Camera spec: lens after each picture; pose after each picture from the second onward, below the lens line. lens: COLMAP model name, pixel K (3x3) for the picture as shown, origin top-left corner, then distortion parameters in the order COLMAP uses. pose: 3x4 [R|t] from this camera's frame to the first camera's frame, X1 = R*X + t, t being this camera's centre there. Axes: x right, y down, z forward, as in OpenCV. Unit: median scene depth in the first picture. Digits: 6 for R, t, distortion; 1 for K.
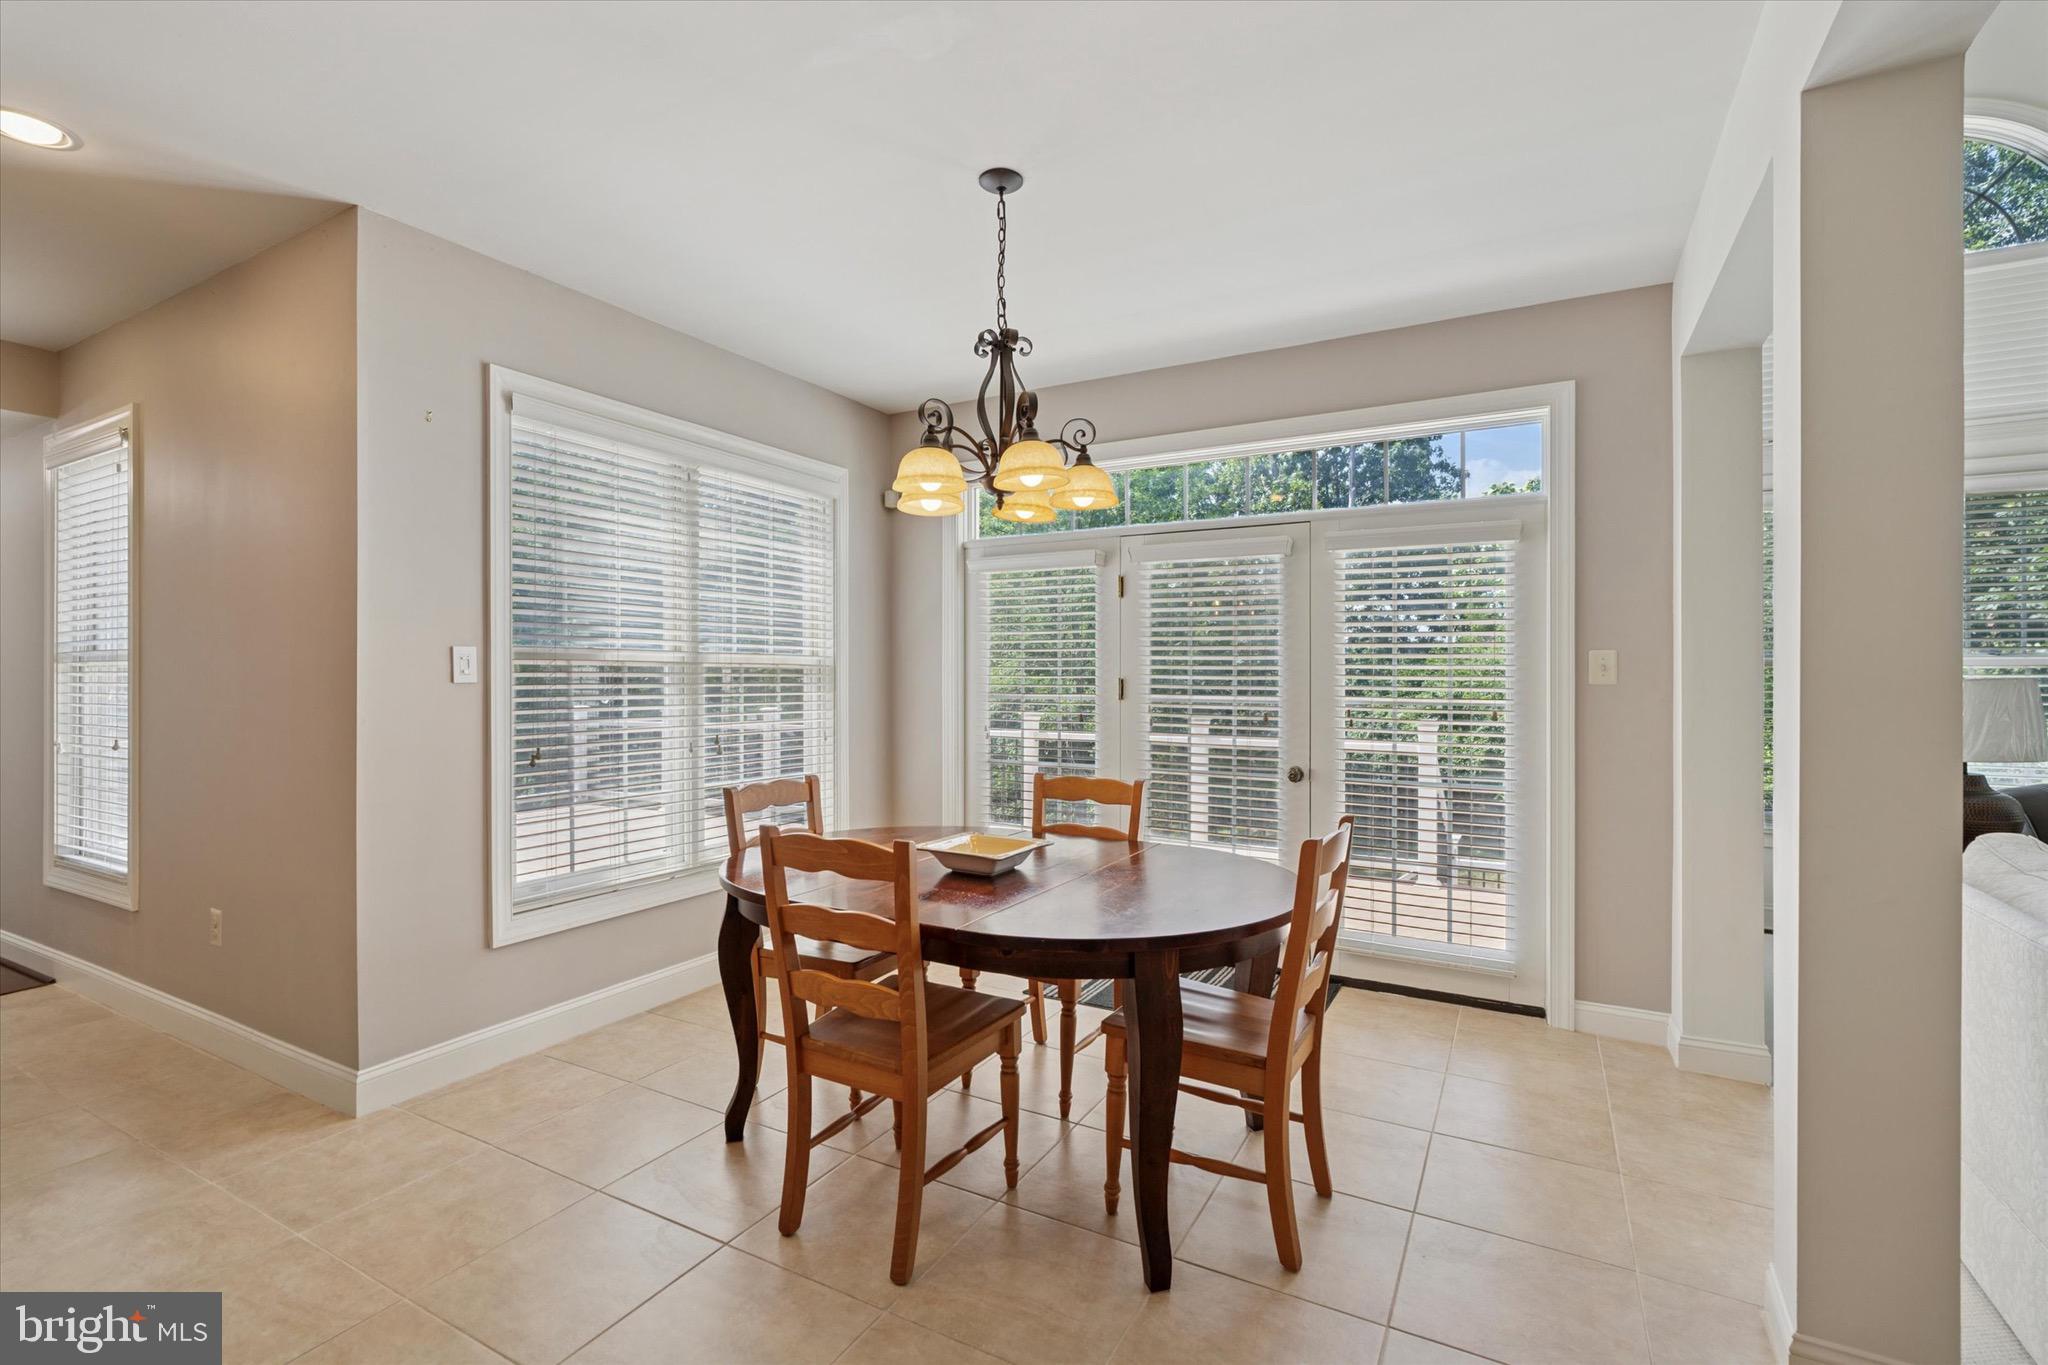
lens RADIAL K [[929.0, 0, 1022.7], [0, 929.0, 676.6], [0, 0, 1]] dist [0.002300, 0.000194]
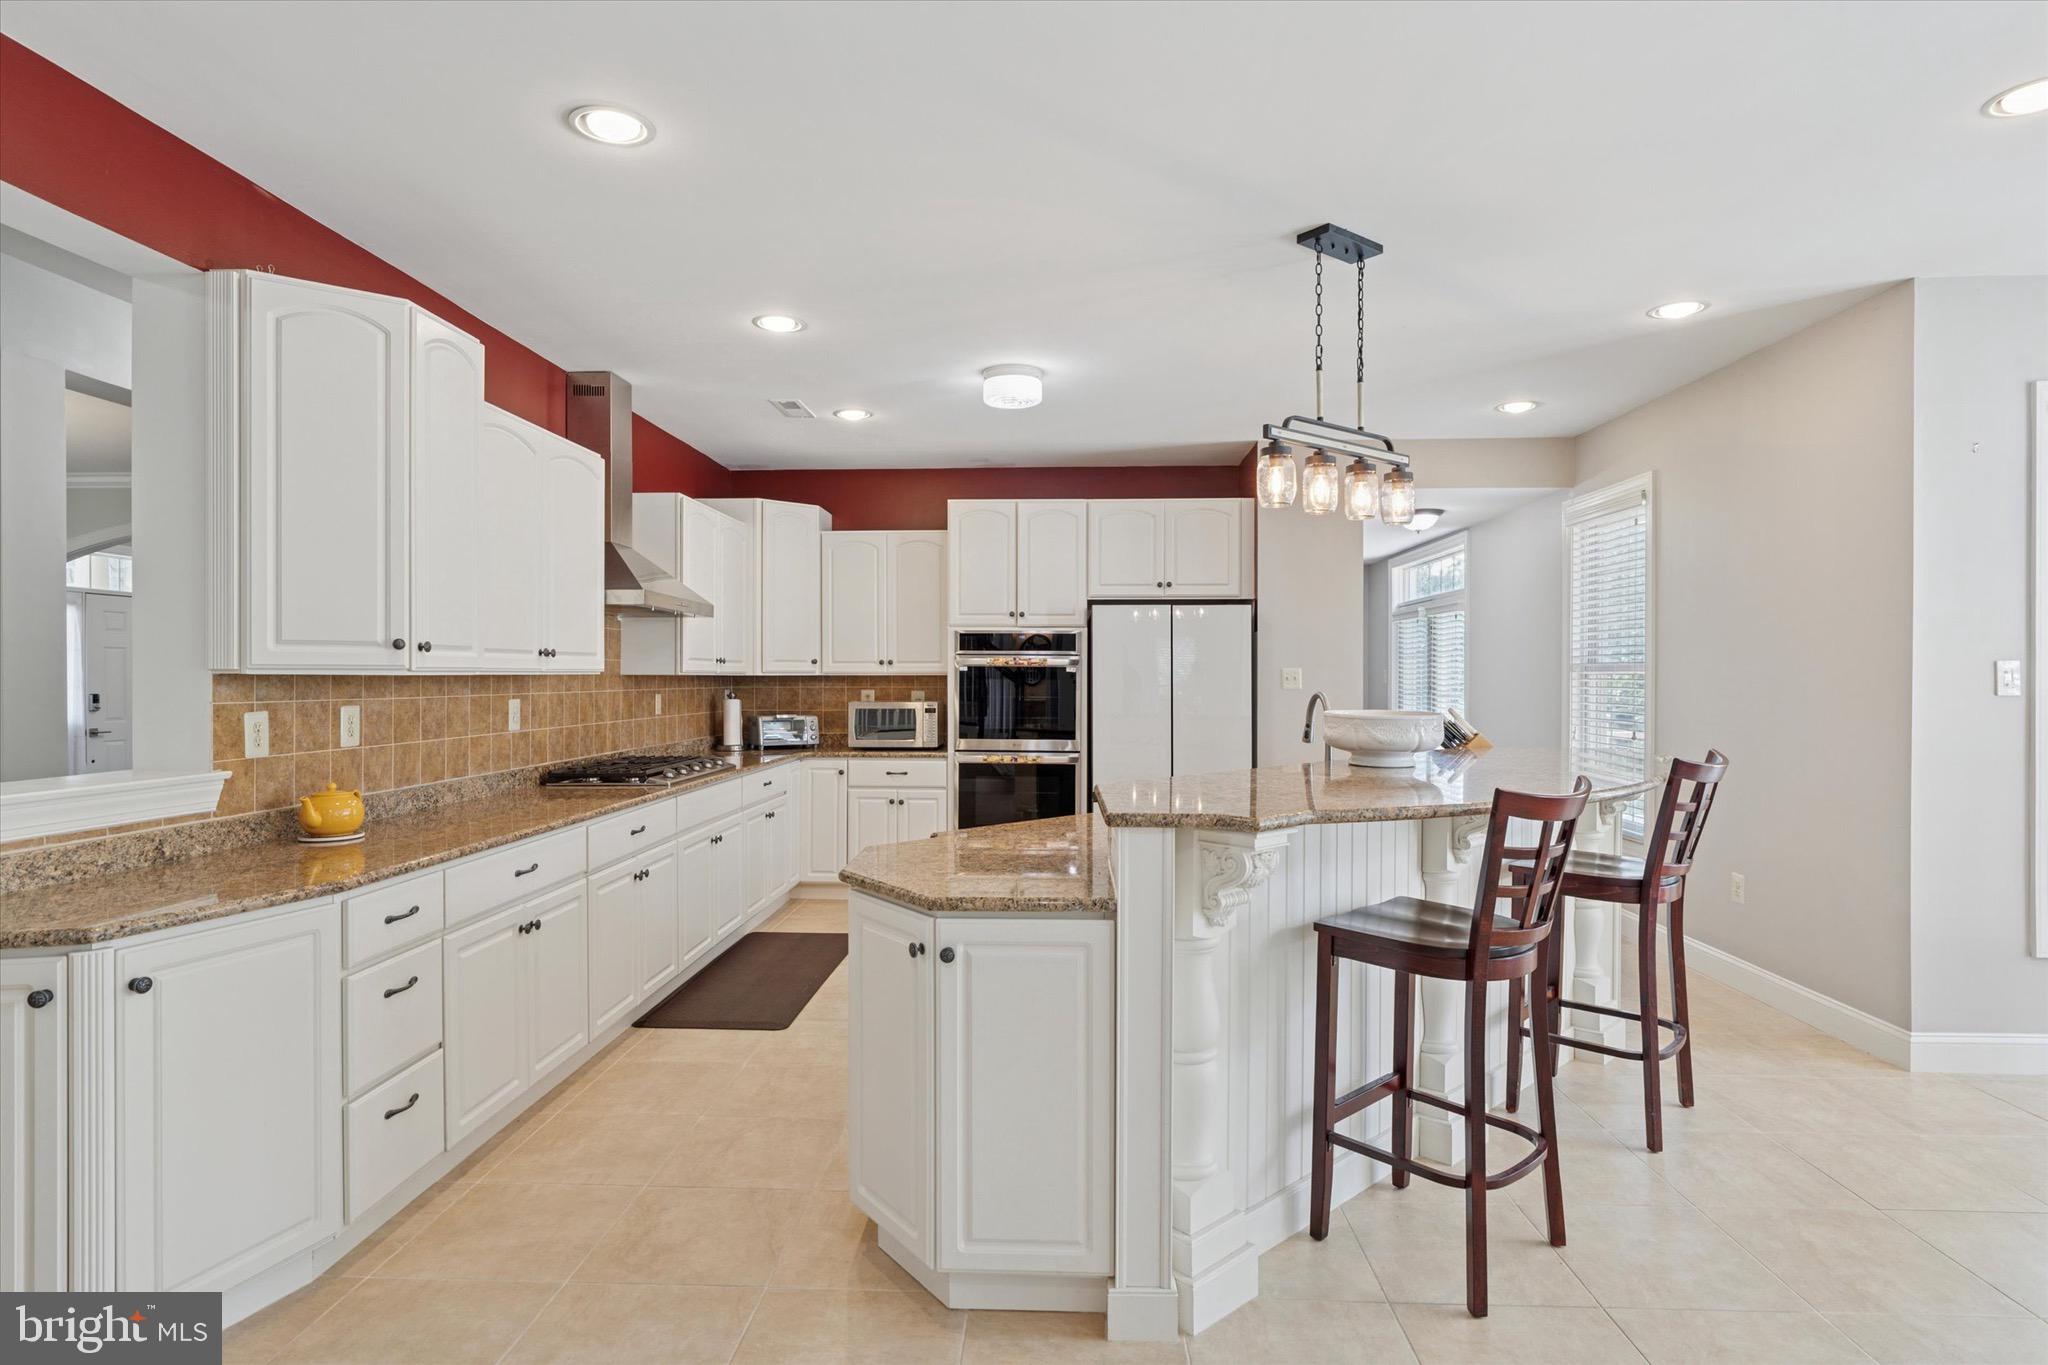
lens RADIAL K [[1083.8, 0, 1035.9], [0, 1083.8, 676.9], [0, 0, 1]] dist [0.000396, 0.000841]
pose [[0.462006, 0.007775, -0.886842, -0.027226], [-0.007963, 0.999958, 0.004619, -0.011647], [0.886841, 0.004928, 0.462049, -0.544989]]
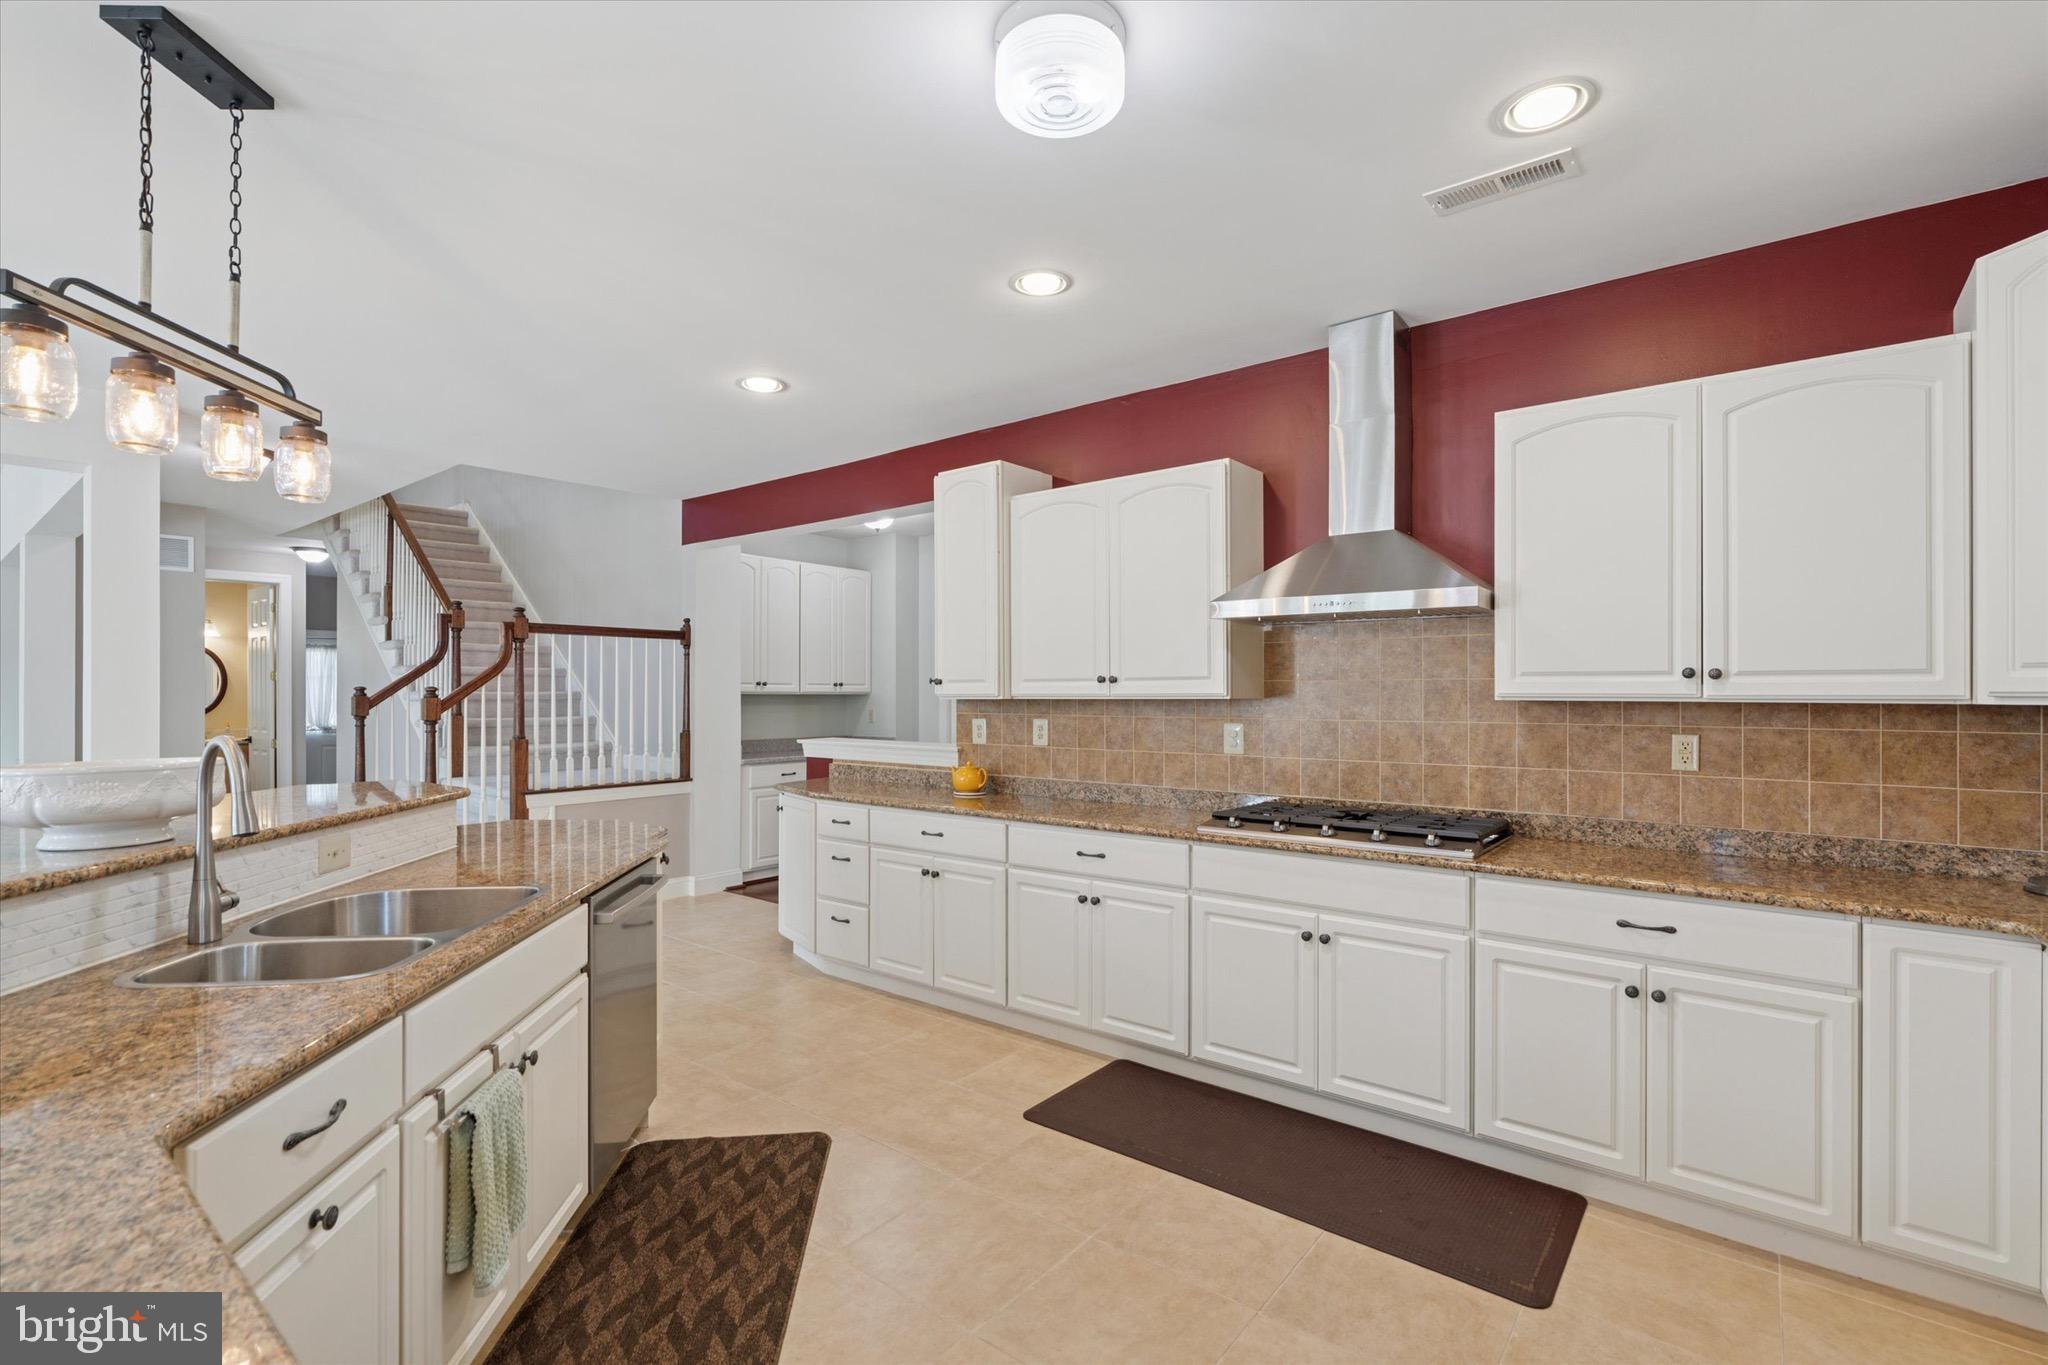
lens RADIAL K [[929.0, 0, 1030.0], [0, 929.0, 687.8], [0, 0, 1]] dist [0.002300, 0.000194]
pose [[-0.986838, 0.006901, 0.161563, -1.618731], [0.006432, 0.999973, -0.003429, -0.015712], [-0.161582, -0.002345, -0.986856, 0.847027]]
